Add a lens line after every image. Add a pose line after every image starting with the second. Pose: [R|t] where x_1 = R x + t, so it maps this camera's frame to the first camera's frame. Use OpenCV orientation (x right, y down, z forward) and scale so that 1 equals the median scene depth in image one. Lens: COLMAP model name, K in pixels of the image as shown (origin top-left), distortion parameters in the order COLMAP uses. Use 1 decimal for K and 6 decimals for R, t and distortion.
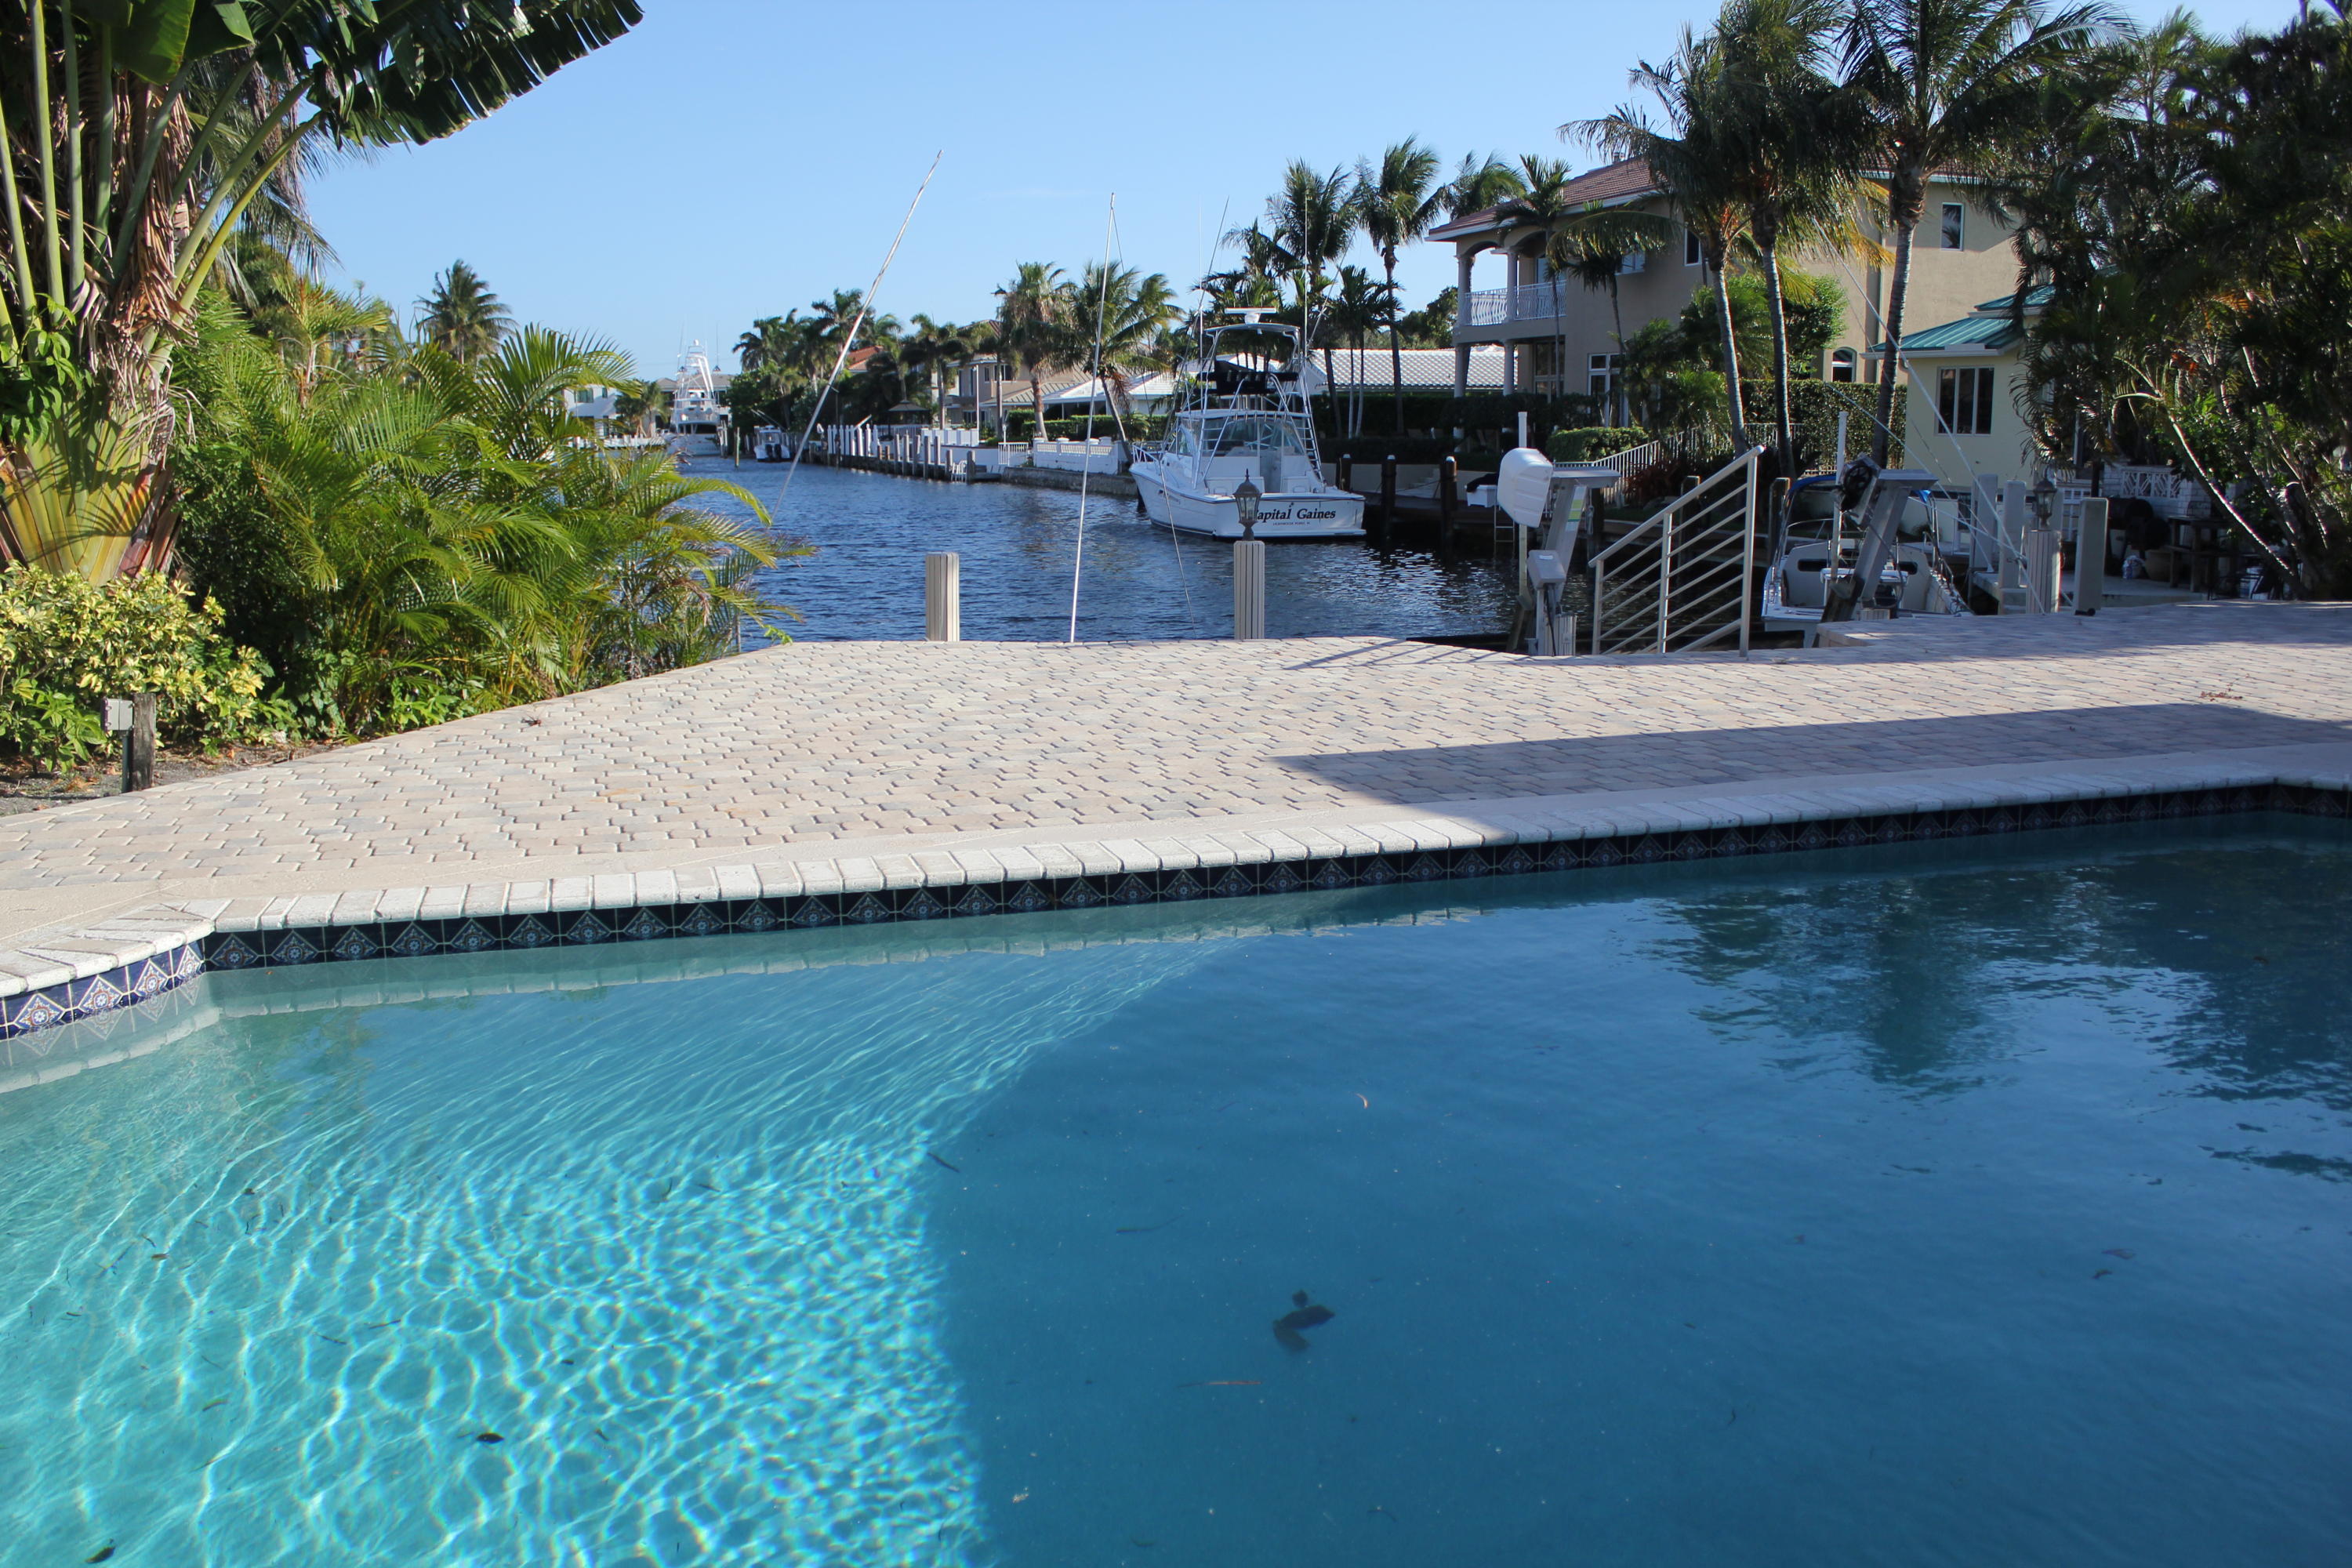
lens RADIAL K [[1978.0, 0, 1191.7], [0, 1978.0, 786.1], [0, 0, 1]] dist [-0.152209, 0.114147]
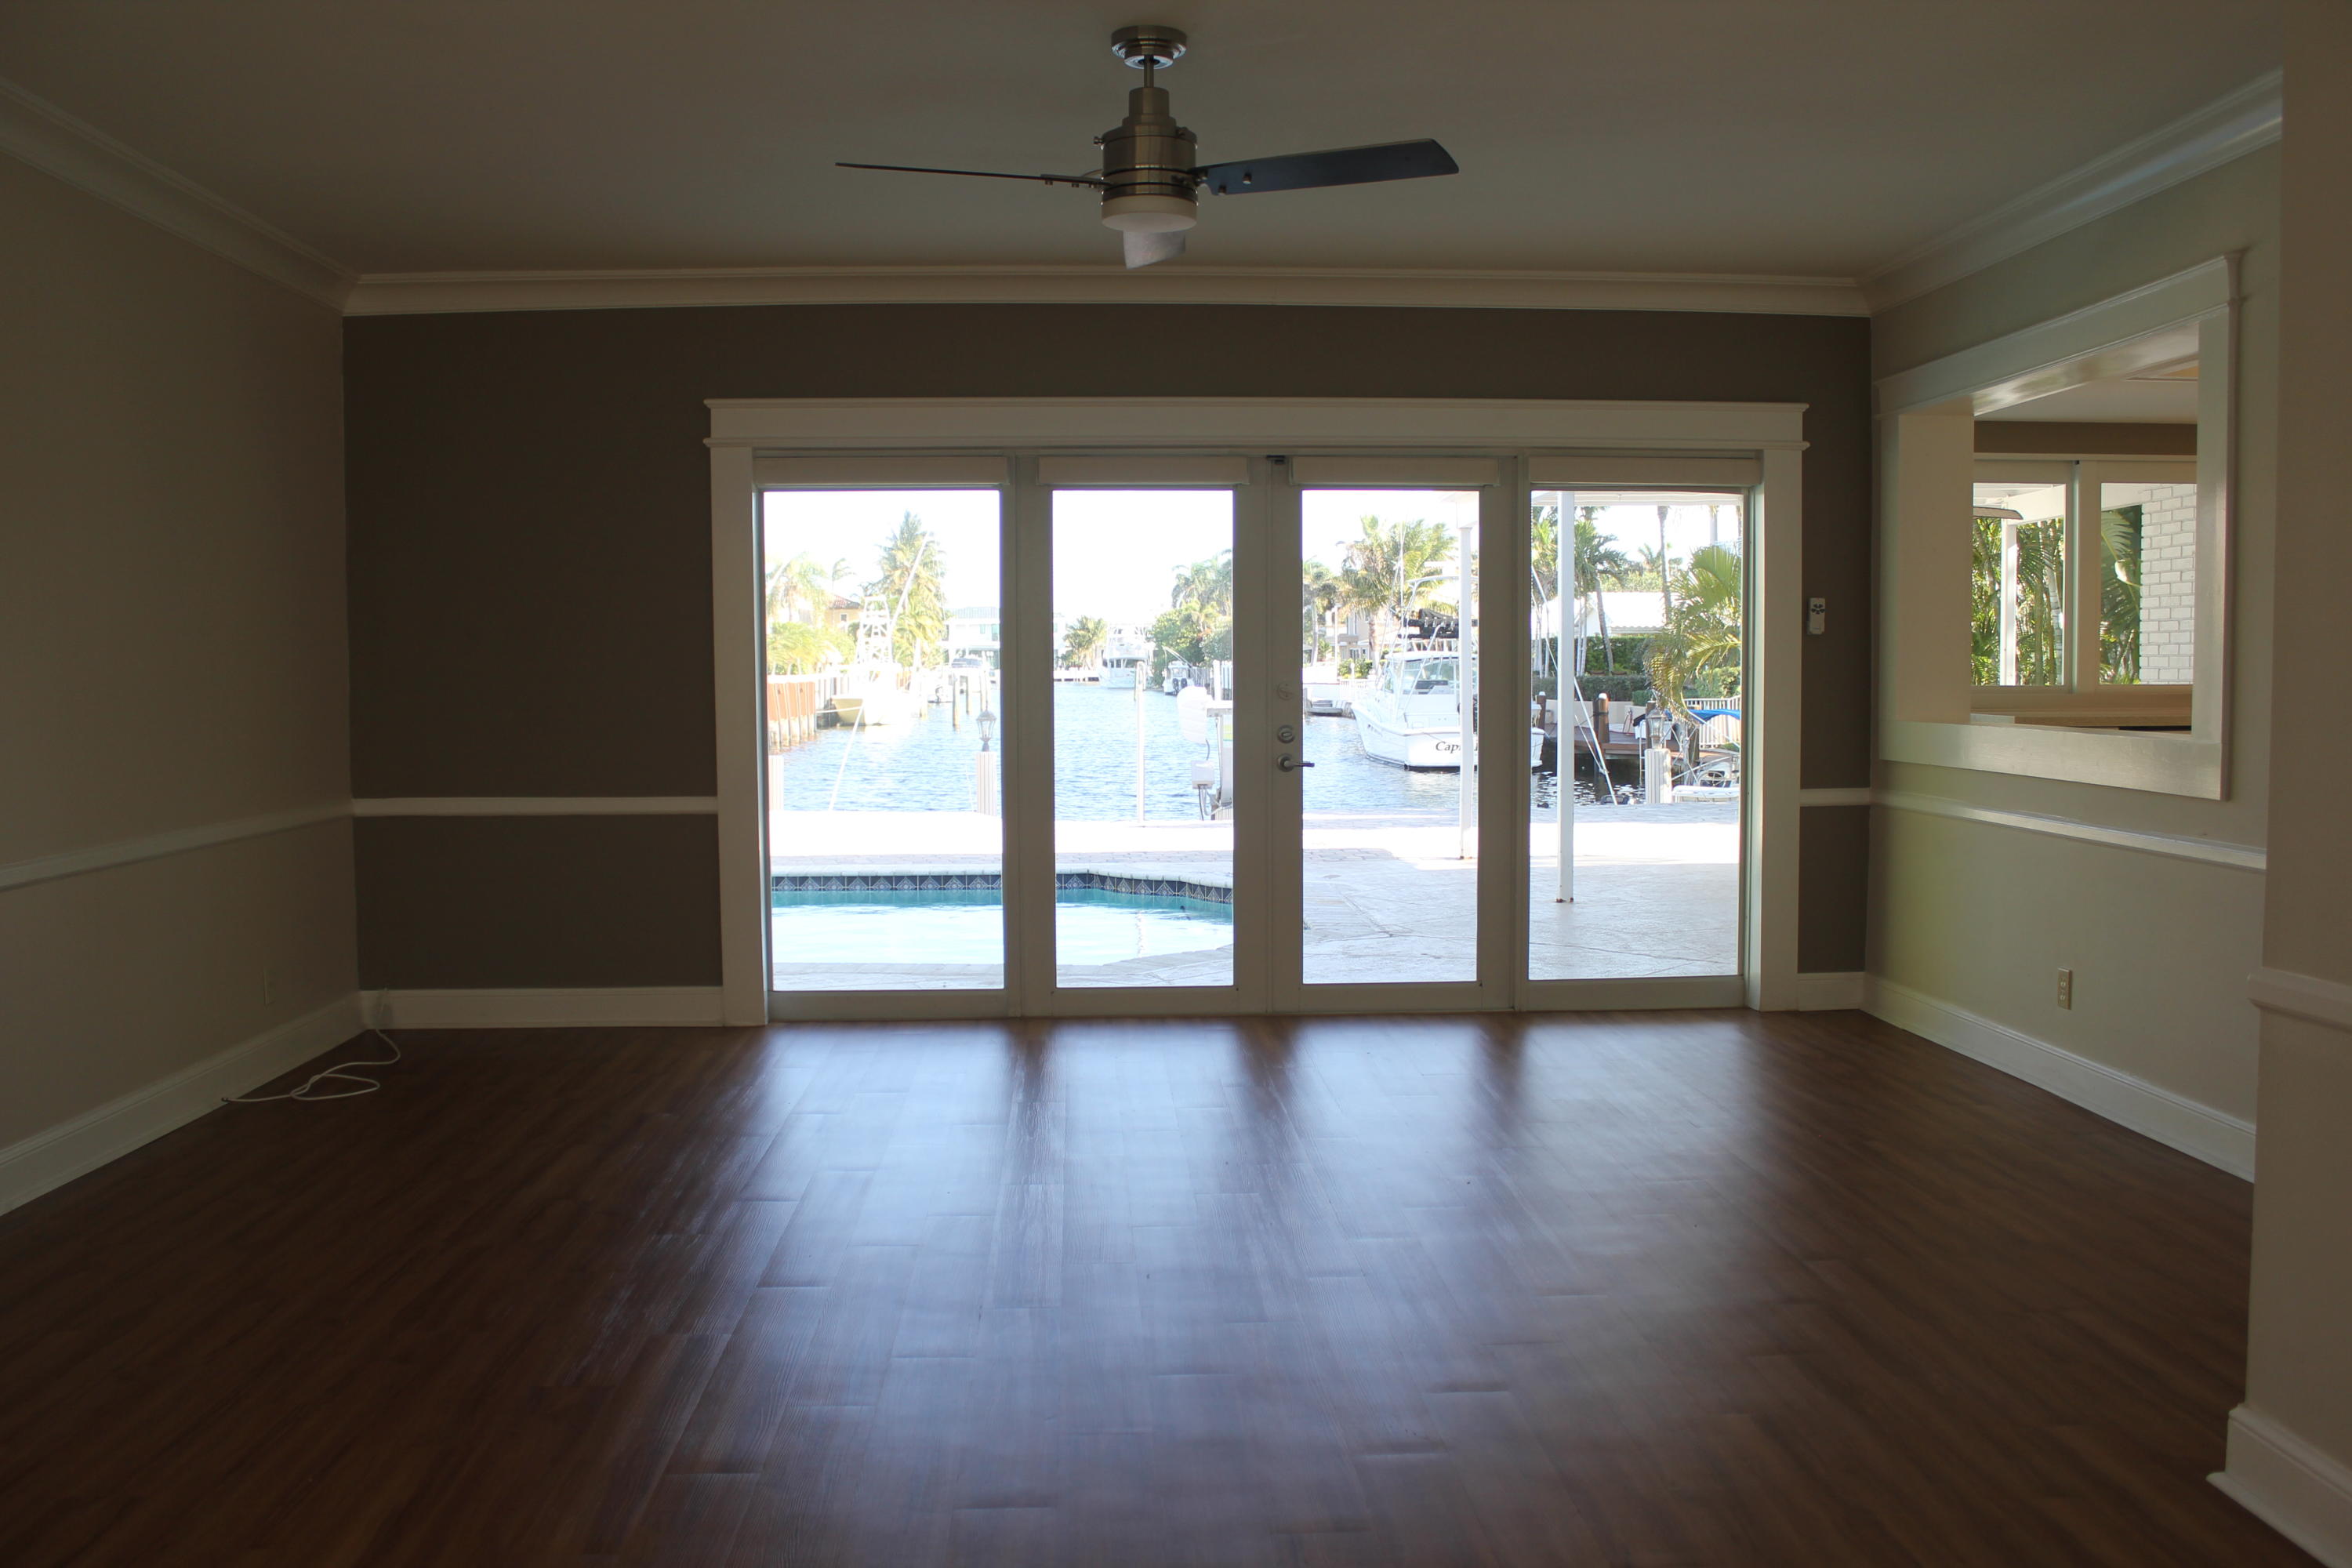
lens RADIAL K [[1978.0, 0, 1196.5], [0, 1978.0, 795.9], [0, 0, 1]] dist [-0.152209, 0.114147]
pose [[0.973505, 0.014998, -0.228174, 0.209368], [-0.040777, 0.993239, -0.108692, 0.025653], [0.225001, 0.115116, 0.967534, -0.157357]]
